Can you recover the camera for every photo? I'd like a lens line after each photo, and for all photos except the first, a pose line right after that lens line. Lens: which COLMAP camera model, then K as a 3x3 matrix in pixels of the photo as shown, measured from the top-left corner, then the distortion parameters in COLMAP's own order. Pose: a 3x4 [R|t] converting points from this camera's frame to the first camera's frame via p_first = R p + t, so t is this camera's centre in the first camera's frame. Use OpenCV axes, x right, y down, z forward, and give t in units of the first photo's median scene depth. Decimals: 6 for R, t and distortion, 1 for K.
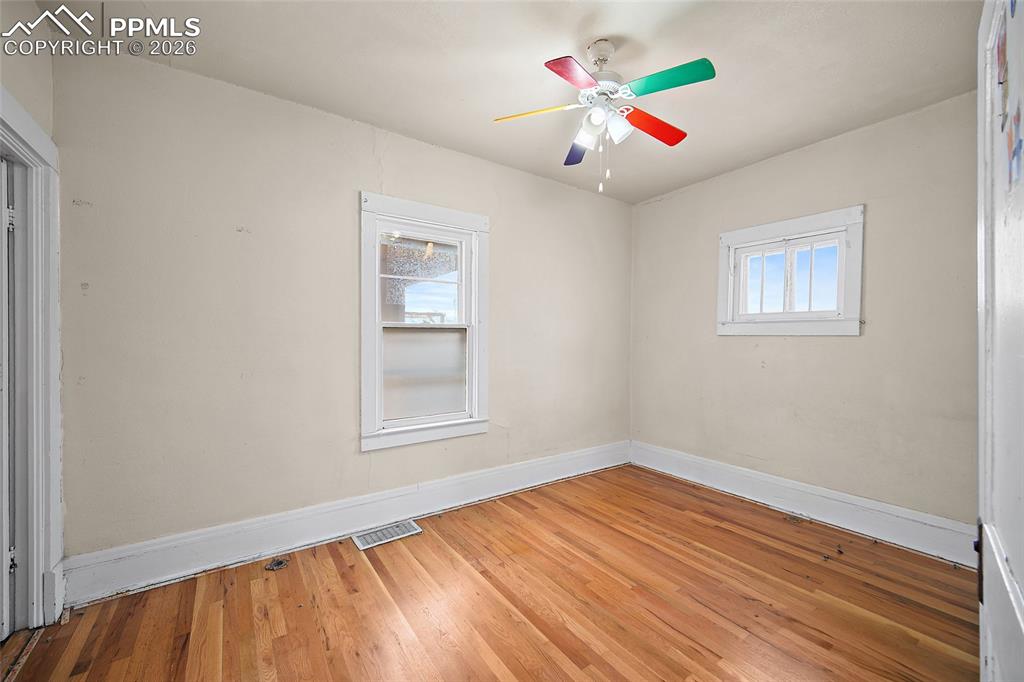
lens RADIAL K [[402.0, 0, 513.5], [0, 402.0, 346.2], [0, 0, 1]] dist [-0.000734, -0.000068]
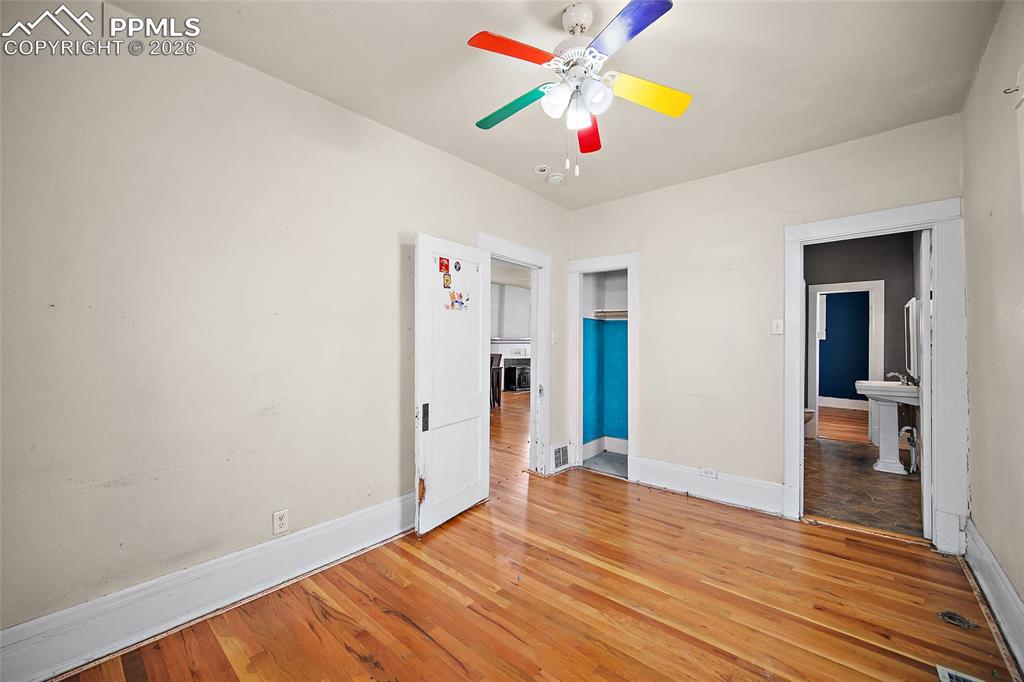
lens RADIAL K [[406.1, 0, 511.4], [0, 406.1, 330.8], [0, 0, 1]] dist [-0.002638, -0.000058]
pose [[-0.971899, -0.010057, -0.235183, 0.556864], [-0.004739, 0.999720, -0.023166, -0.023955], [0.235350, -0.021401, -0.971675, 1.814532]]
